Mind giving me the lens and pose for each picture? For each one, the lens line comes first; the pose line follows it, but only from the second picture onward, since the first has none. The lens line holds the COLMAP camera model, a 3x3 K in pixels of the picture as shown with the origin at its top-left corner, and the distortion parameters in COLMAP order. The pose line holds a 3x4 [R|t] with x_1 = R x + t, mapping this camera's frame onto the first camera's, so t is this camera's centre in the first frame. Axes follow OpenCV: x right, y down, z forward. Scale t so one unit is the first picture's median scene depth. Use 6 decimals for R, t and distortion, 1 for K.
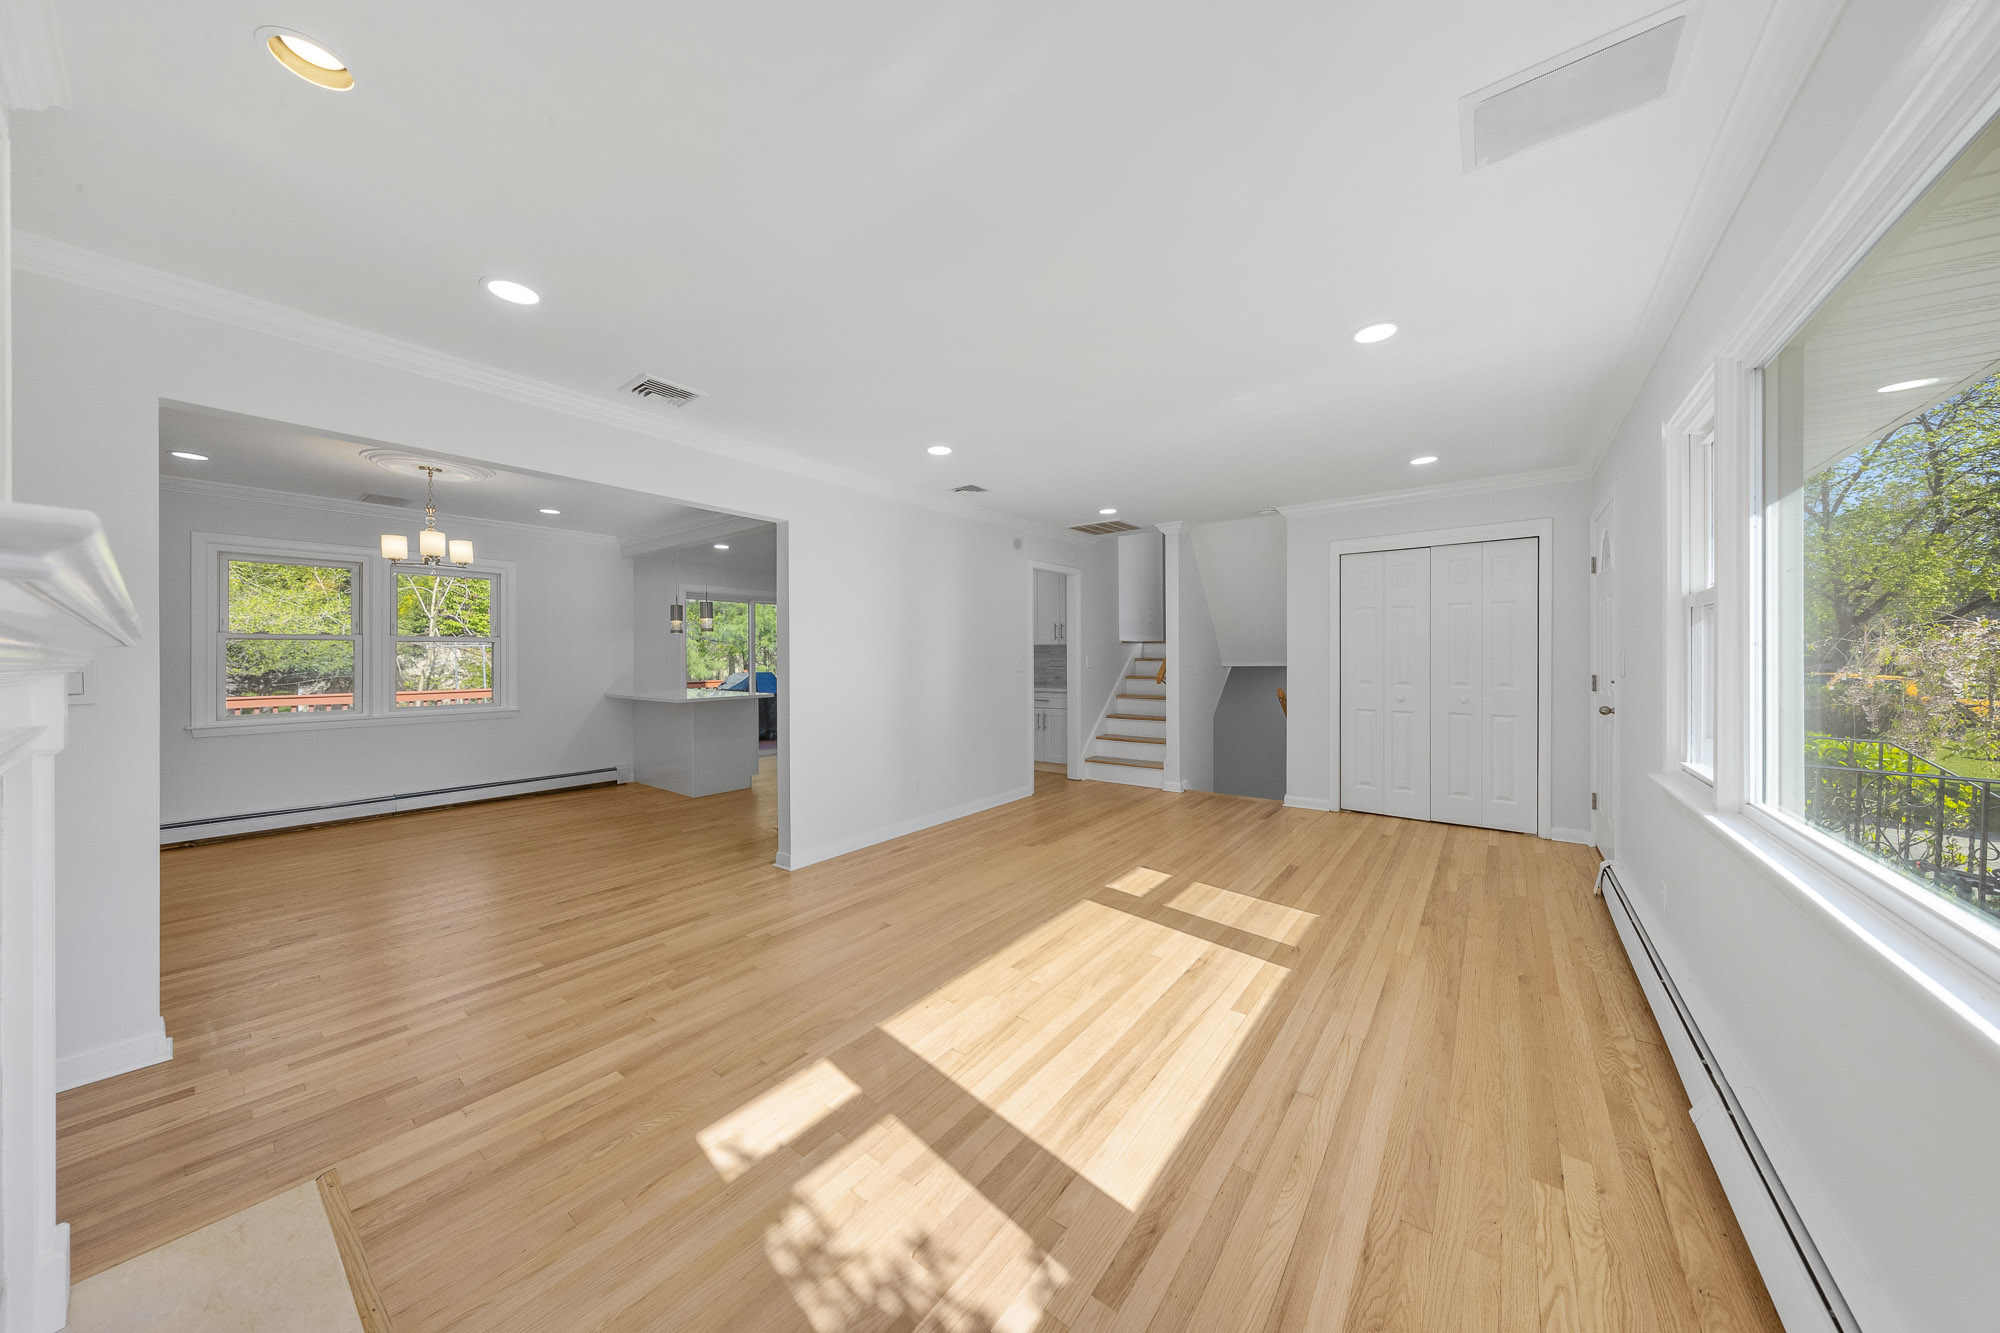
lens RADIAL K [[642.1, 0, 996.6], [0, 642.1, 658.7], [0, 0, 1]] dist [-0.000500, -0.000228]
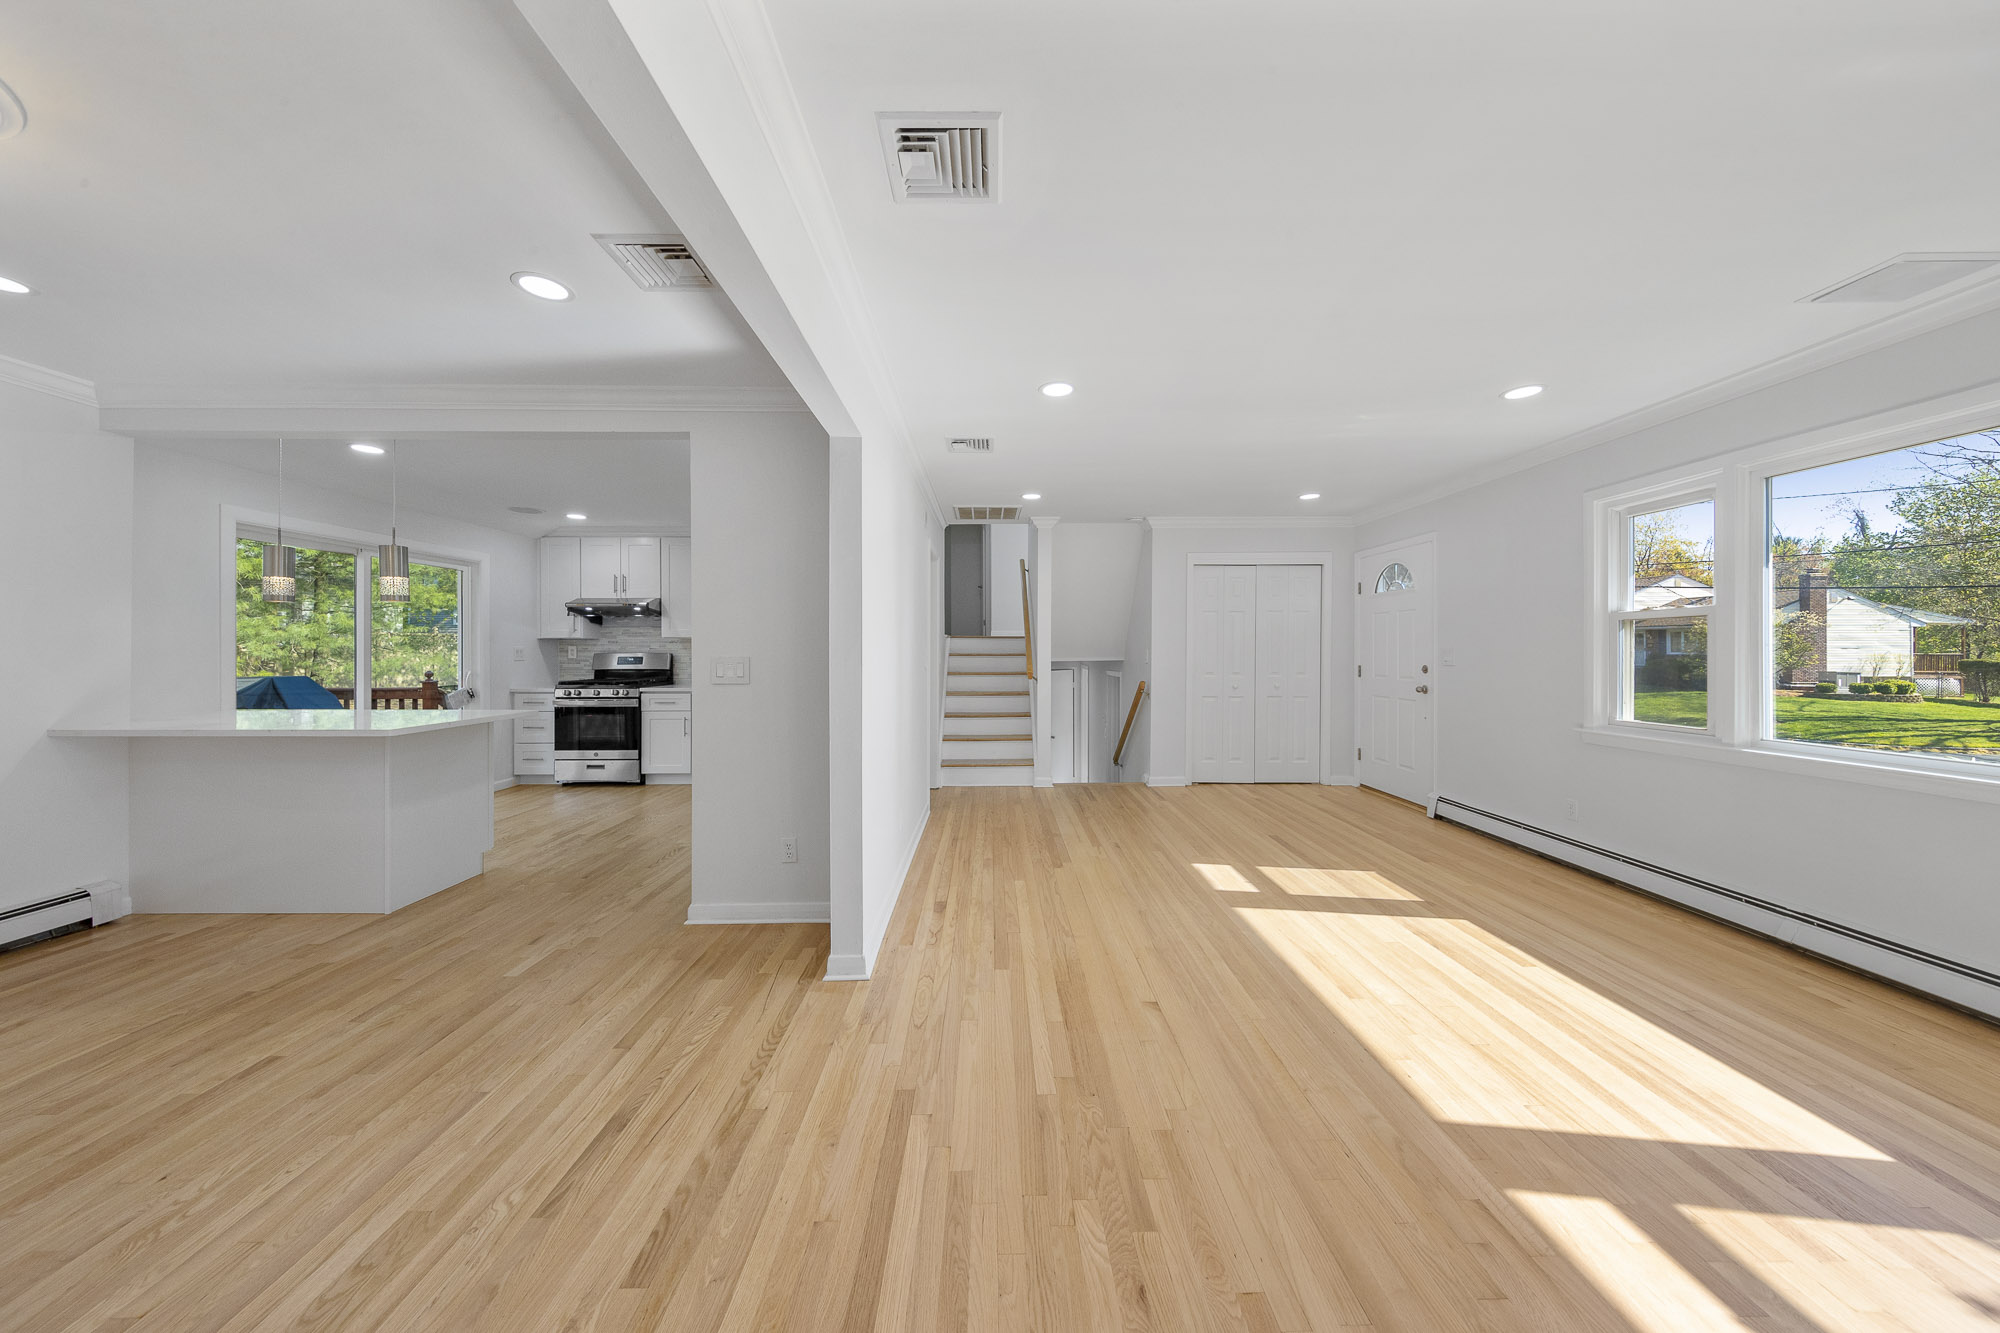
lens RADIAL K [[642.1, 0, 996.6], [0, 642.1, 658.7], [0, 0, 1]] dist [-0.000500, -0.000228]
pose [[0.782498, -0.002783, 0.622647, -0.702786], [-0.002693, 0.999966, 0.007854, 0.000293], [-0.622647, -0.007823, 0.782464, 0.465669]]
